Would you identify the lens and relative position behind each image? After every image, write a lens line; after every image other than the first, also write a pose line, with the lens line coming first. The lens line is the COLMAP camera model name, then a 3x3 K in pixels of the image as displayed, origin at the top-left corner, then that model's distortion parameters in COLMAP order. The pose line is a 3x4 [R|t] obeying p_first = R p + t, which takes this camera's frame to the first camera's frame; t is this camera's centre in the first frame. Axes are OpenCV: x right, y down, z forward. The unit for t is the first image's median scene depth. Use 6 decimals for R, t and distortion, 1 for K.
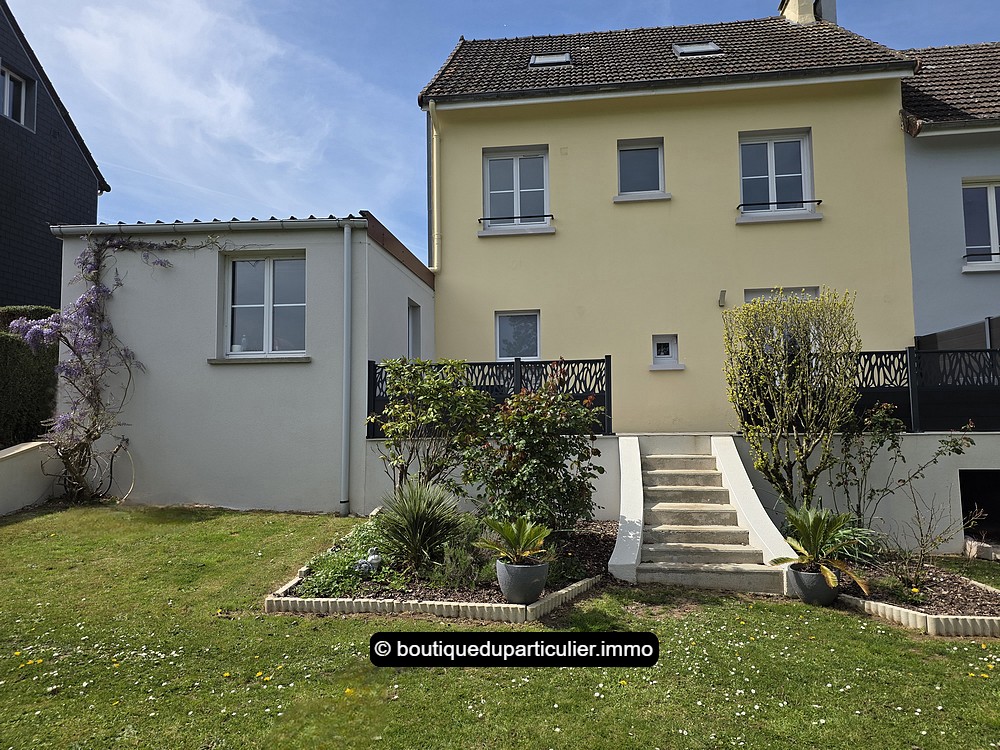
lens RADIAL K [[653.9, 0, 500.0], [0, 653.9, 375.0], [0, 0, 1]] dist [0.000690, -0.001114]
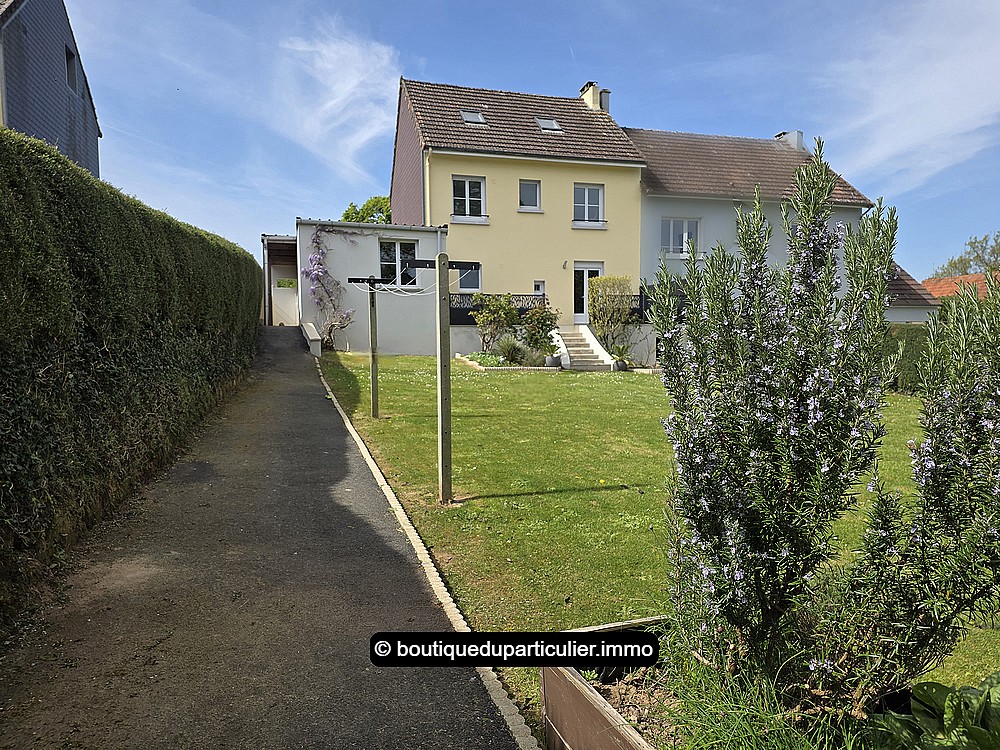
lens RADIAL K [[653.9, 0, 500.0], [0, 653.9, 375.0], [0, 0, 1]] dist [0.000690, -0.001114]
pose [[0.919148, -0.014456, 0.393648, -0.683787], [-0.037819, 0.991472, 0.124715, -0.017066], [-0.392094, -0.129518, 0.910762, -0.884879]]
